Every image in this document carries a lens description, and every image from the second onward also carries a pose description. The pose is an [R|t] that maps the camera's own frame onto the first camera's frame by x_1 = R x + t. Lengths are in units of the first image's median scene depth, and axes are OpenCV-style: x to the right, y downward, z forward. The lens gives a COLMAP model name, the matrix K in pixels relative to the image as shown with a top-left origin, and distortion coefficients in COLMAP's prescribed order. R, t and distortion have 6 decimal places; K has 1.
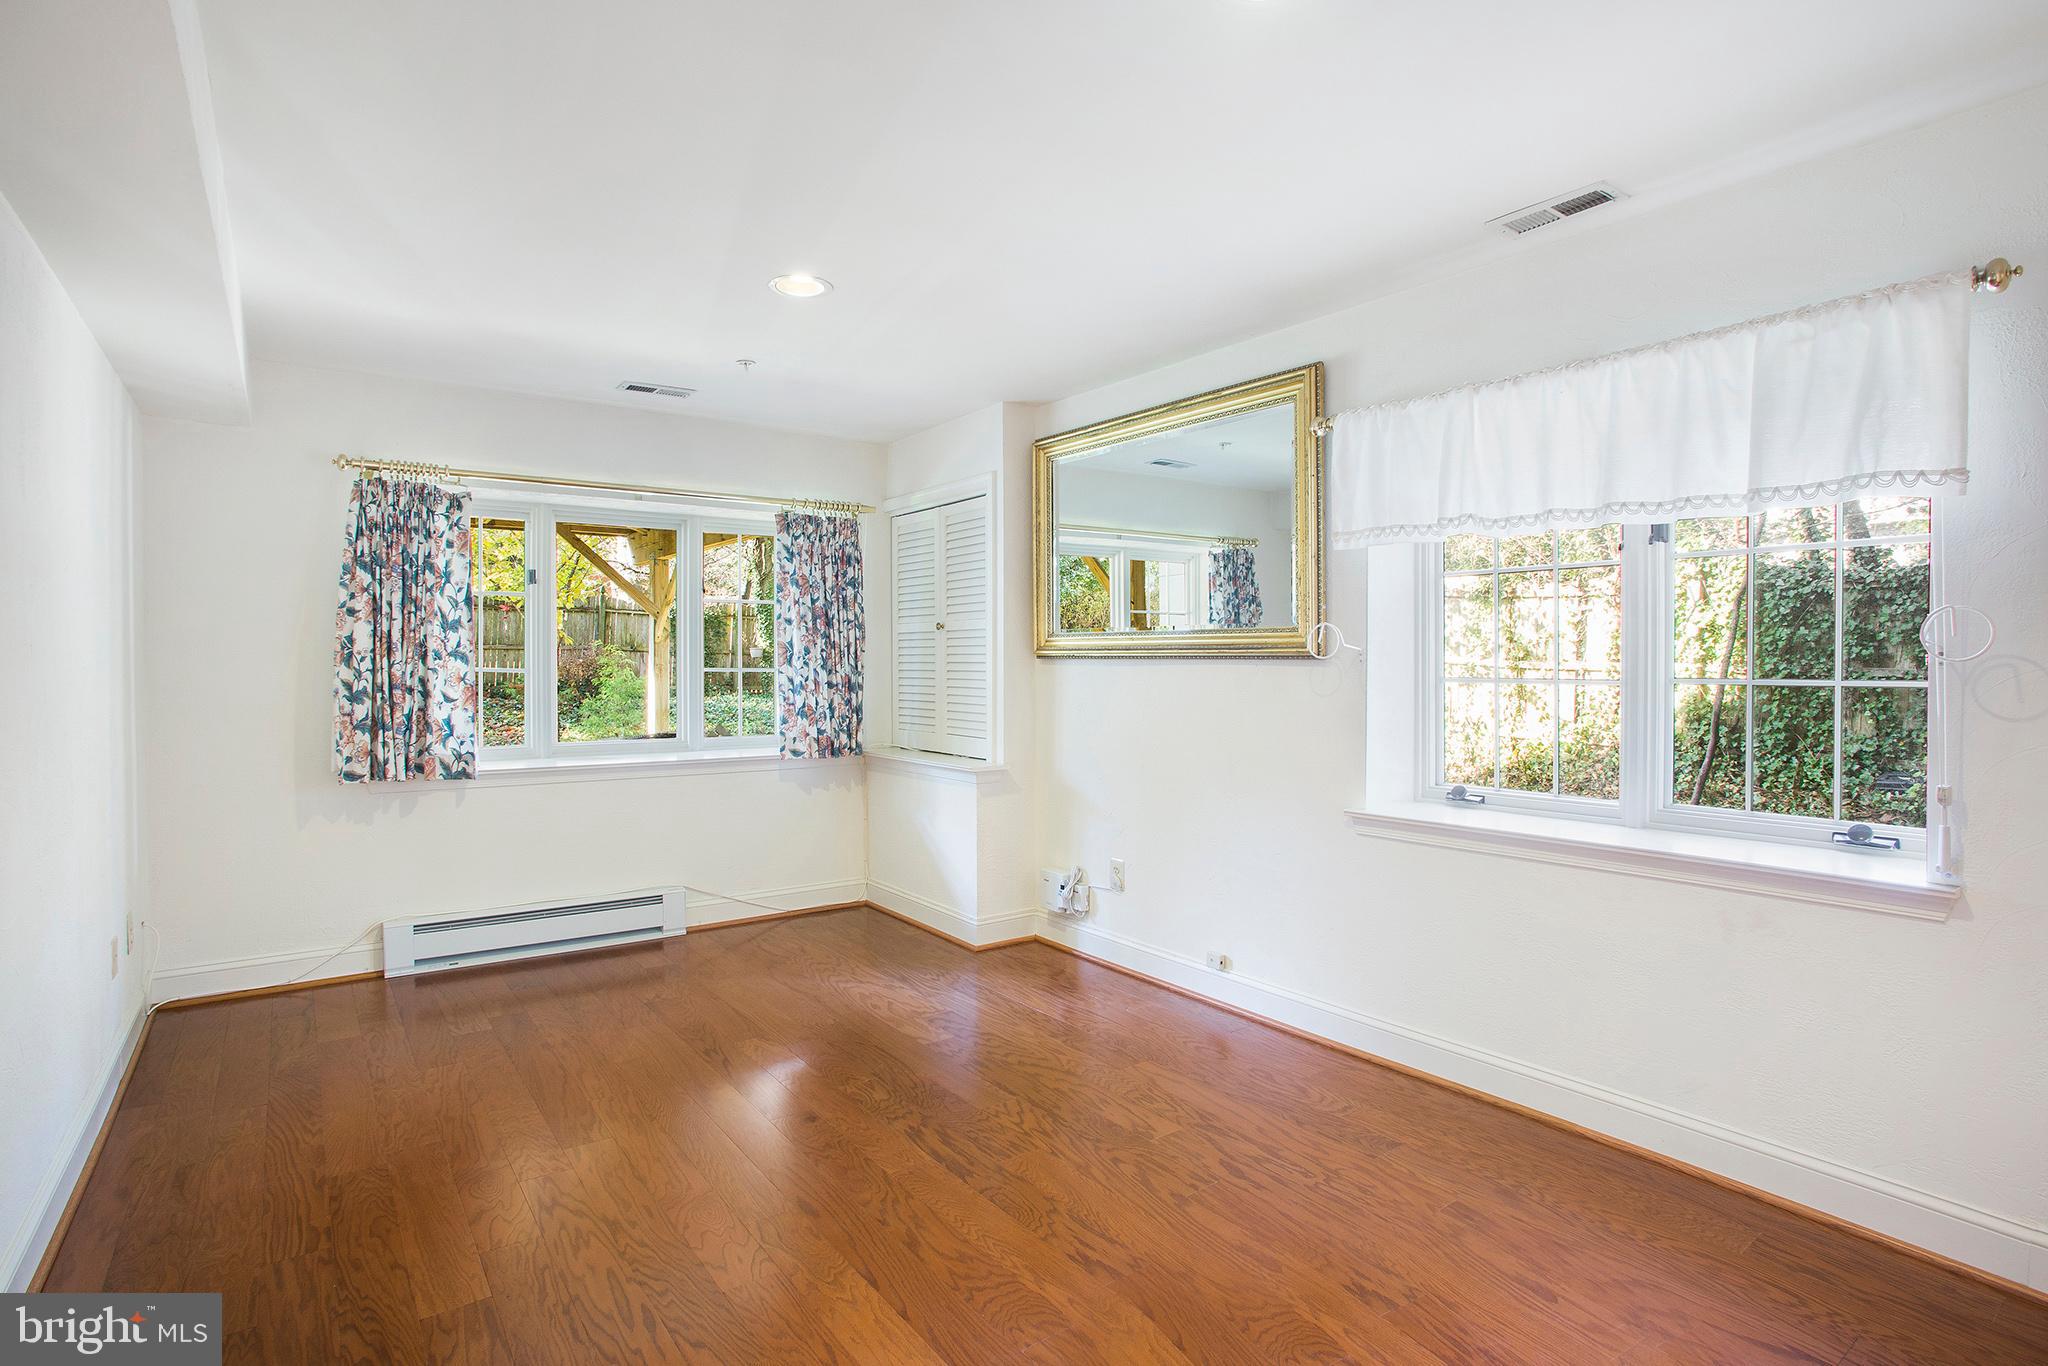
lens RADIAL K [[1003.3, 0, 1029.6], [0, 1003.3, 669.4], [0, 0, 1]] dist [-0.003996, 0.000233]
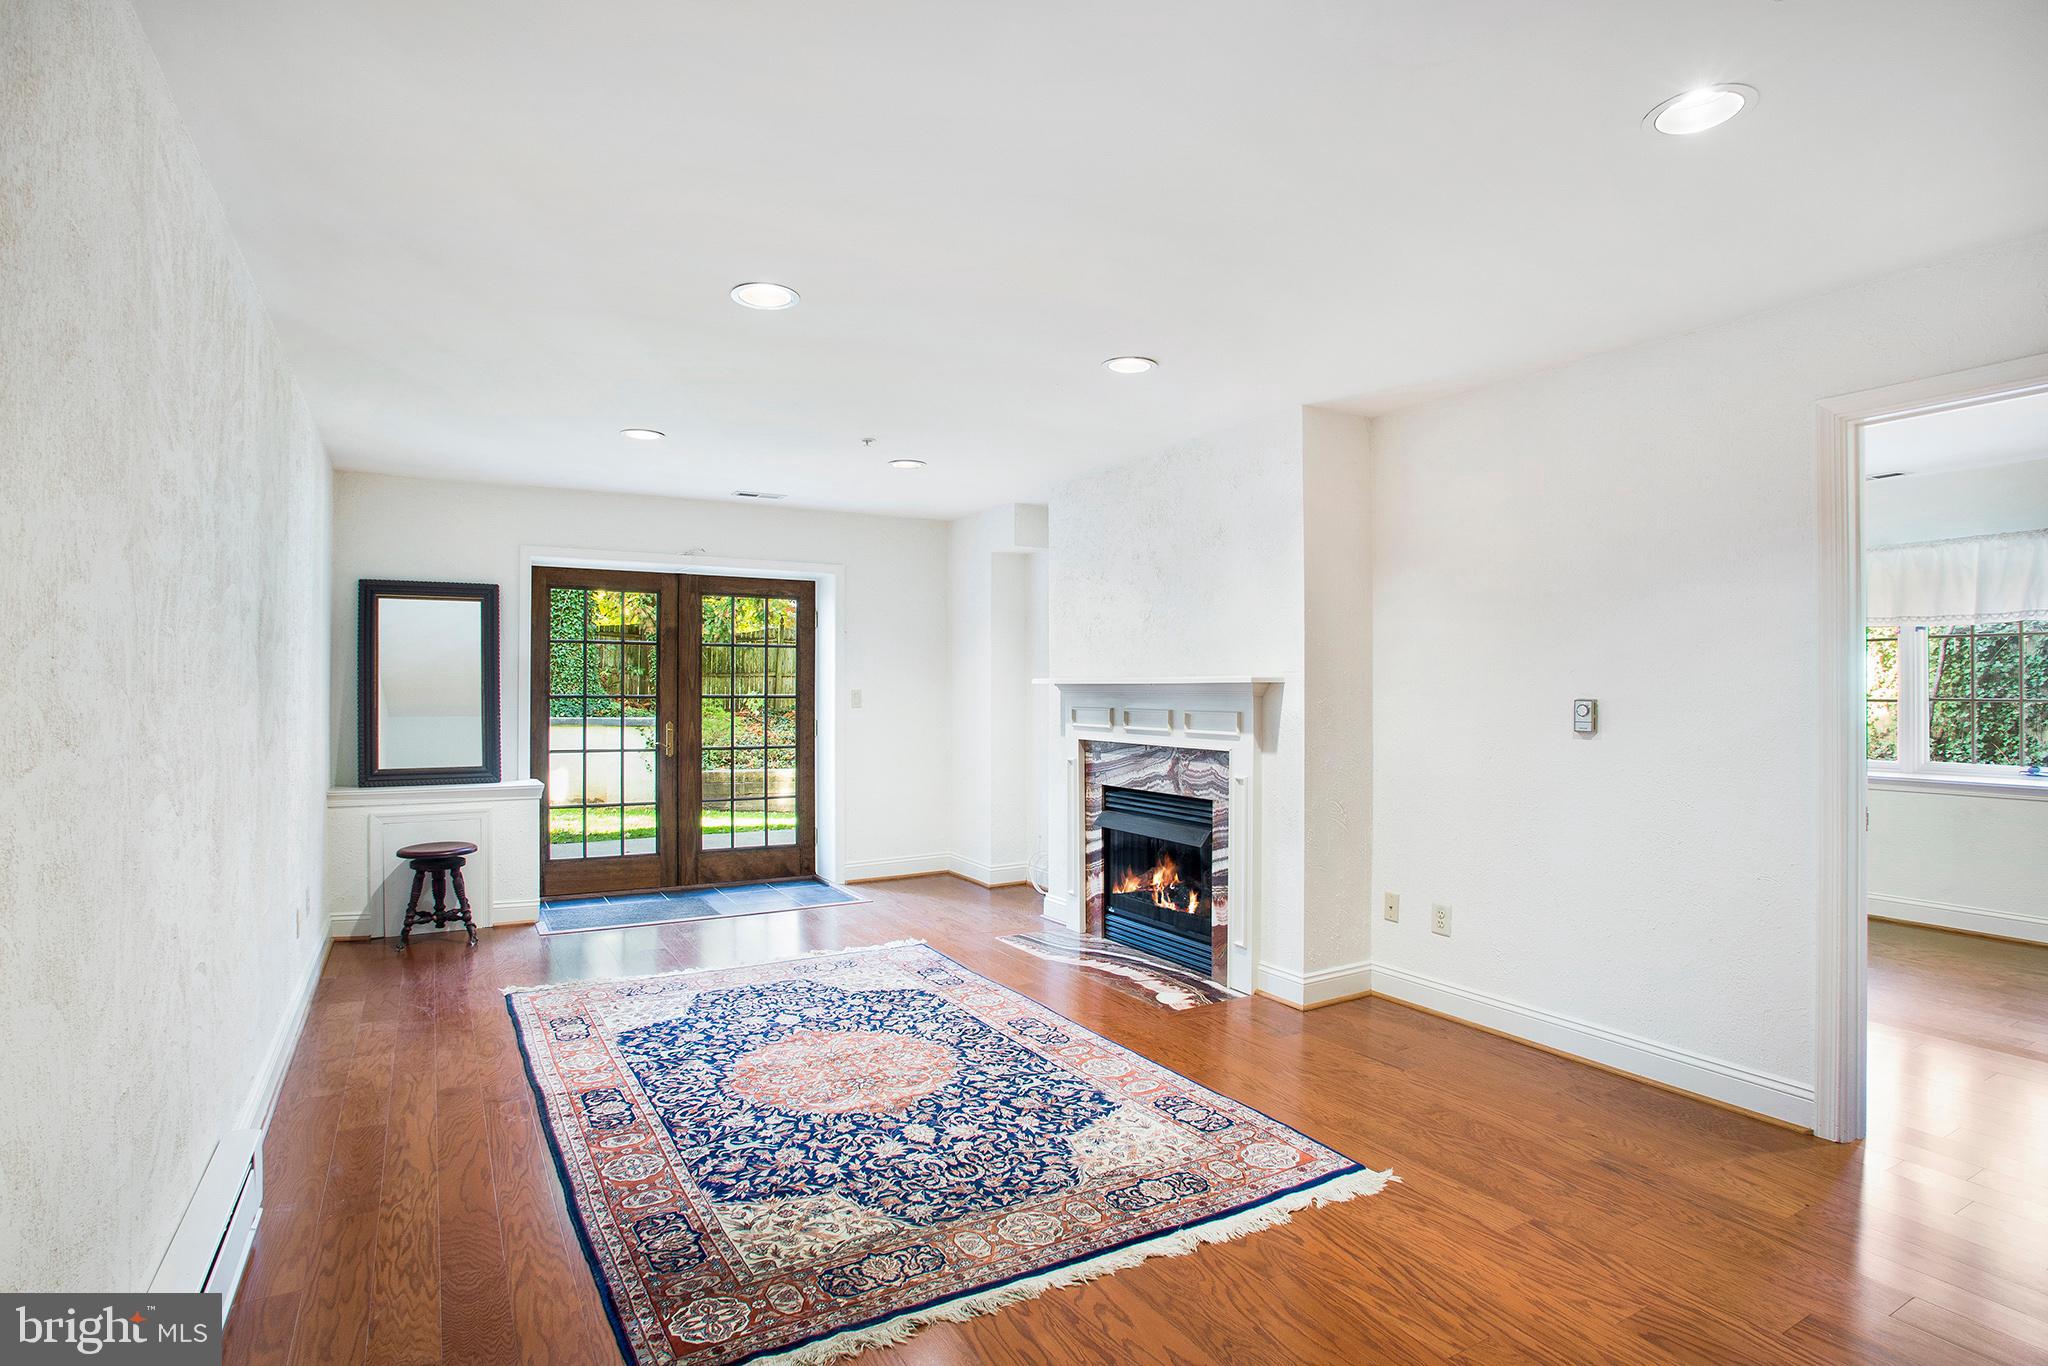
lens RADIAL K [[1003.3, 0, 1012.8], [0, 1003.3, 696.2], [0, 0, 1]] dist [-0.003996, 0.000233]
pose [[0.993031, -0.005997, -0.117697, -0.975991], [0.005512, 0.999975, -0.004453, 0.003333], [0.117721, 0.003773, 0.993040, -1.240474]]
